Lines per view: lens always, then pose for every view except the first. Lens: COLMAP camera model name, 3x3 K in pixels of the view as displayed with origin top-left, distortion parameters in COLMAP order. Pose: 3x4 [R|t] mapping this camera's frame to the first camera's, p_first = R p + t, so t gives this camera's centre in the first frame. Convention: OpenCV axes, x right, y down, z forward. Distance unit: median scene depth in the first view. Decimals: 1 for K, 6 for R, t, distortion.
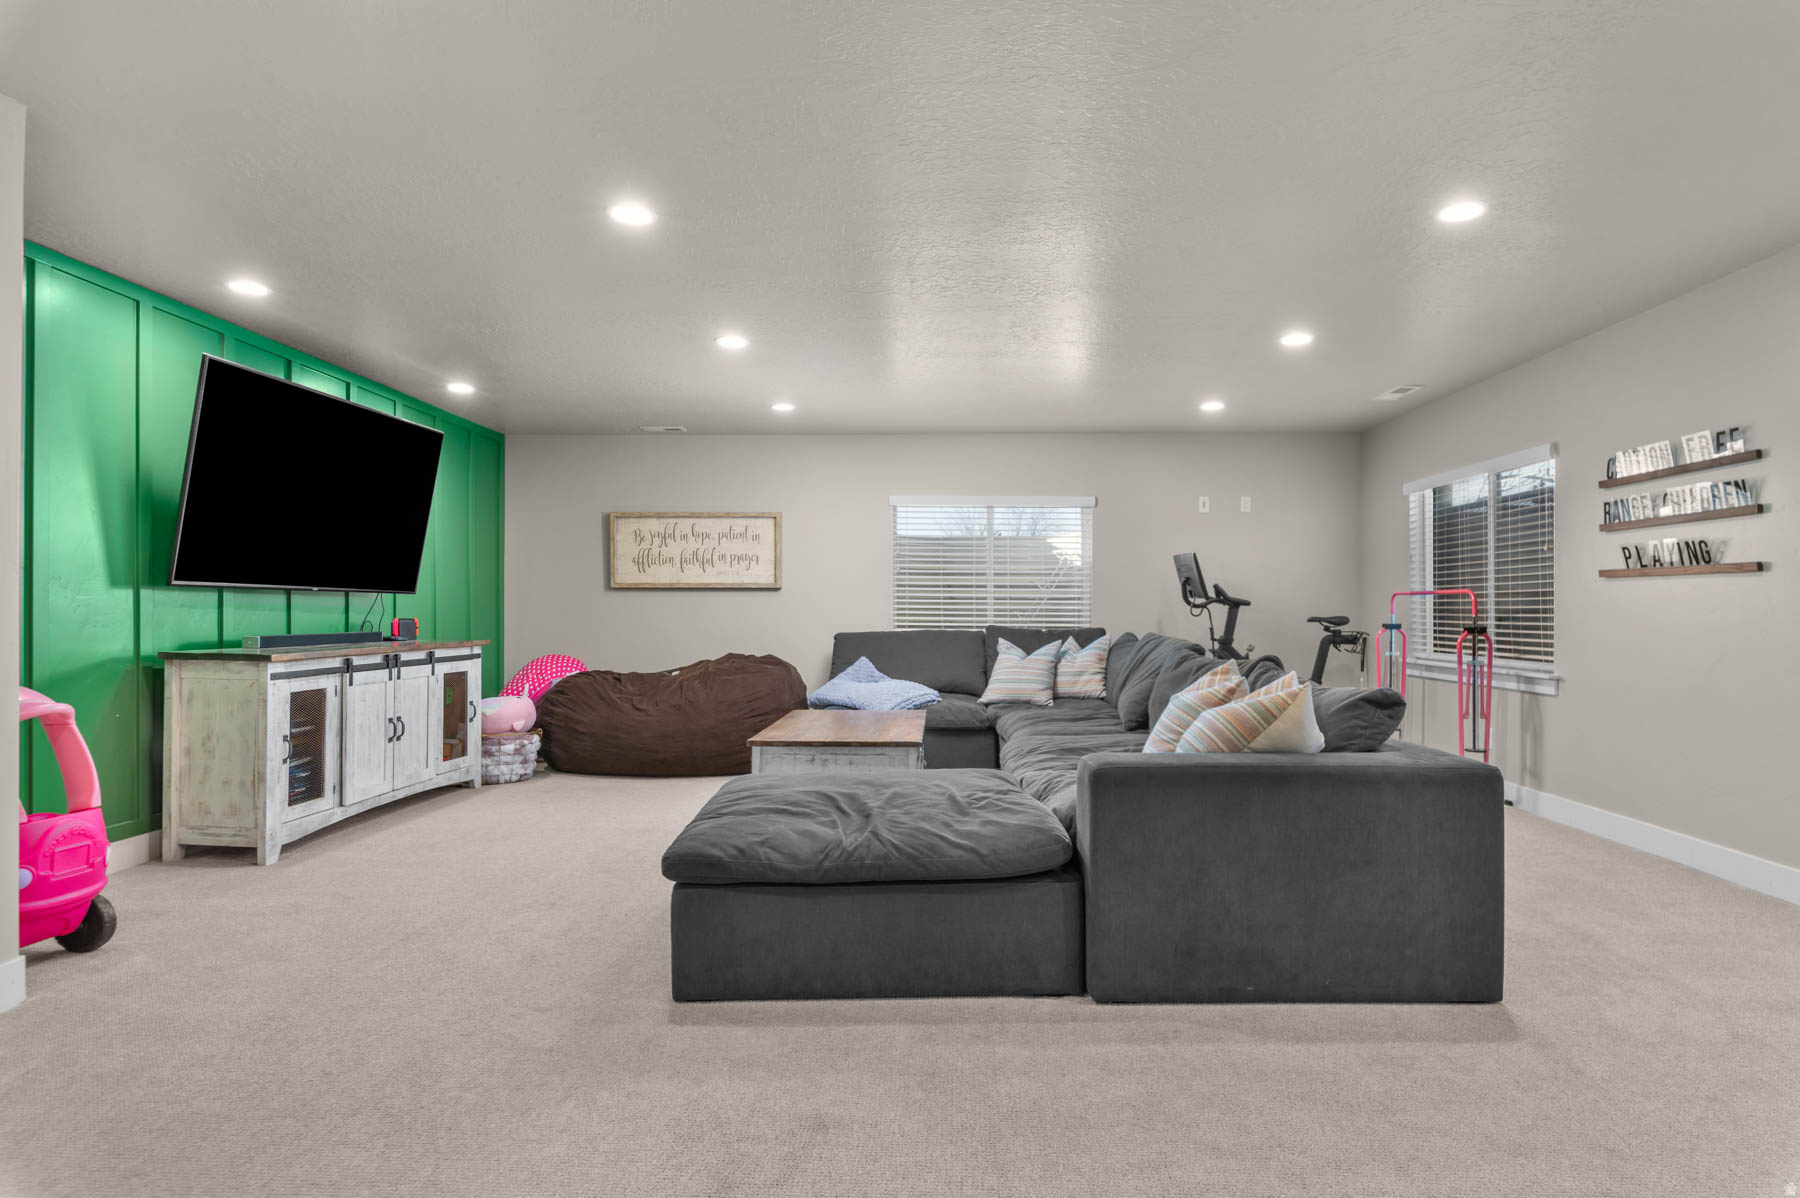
lens RADIAL K [[947.8, 0, 900.8], [0, 947.8, 597.1], [0, 0, 1]] dist [0.000115, 0.000609]
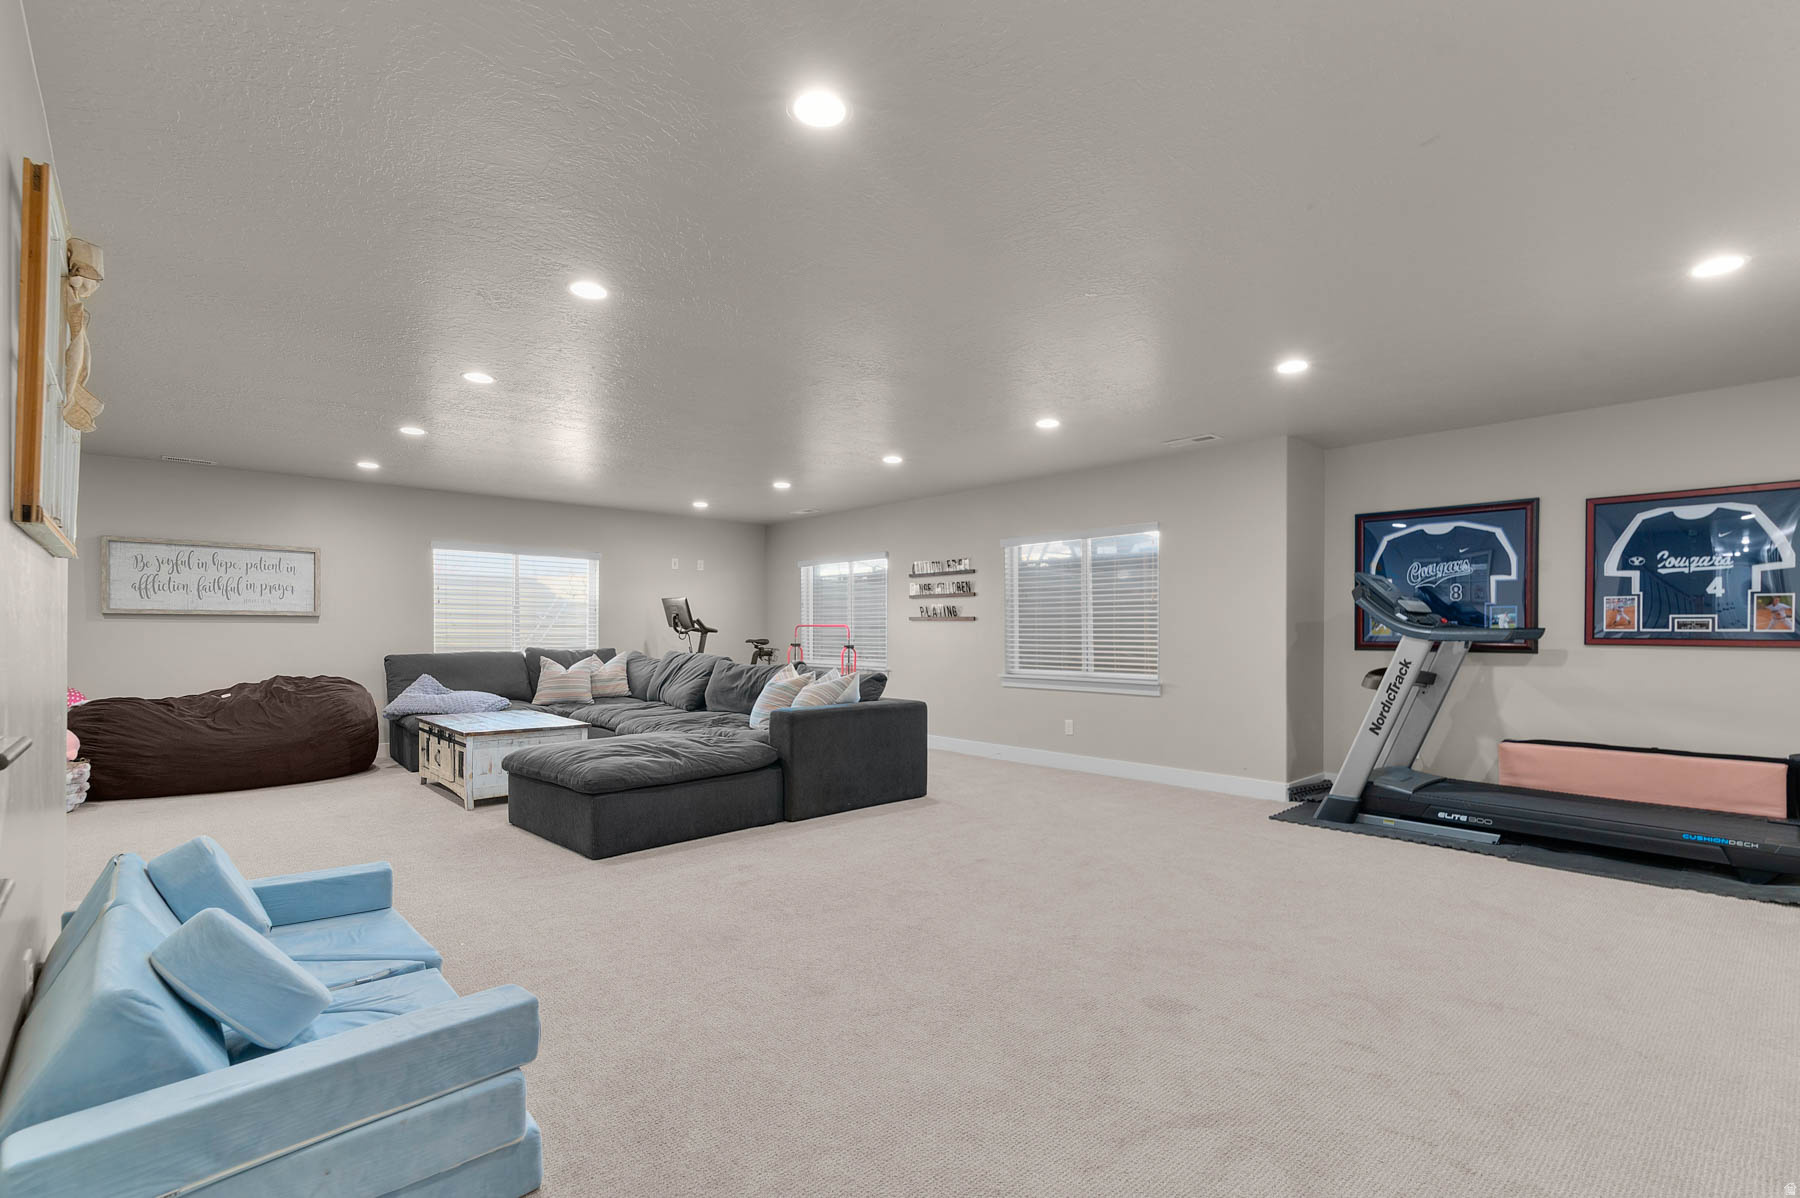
lens RADIAL K [[795.4, 0, 901.8], [0, 795.4, 615.5], [0, 0, 1]] dist [0.004095, 0.000452]
pose [[0.735818, 0.014735, 0.677019, -0.295671], [-0.010260, 0.999891, -0.010610, -0.008529], [-0.677102, 0.000861, 0.735889, -0.176075]]
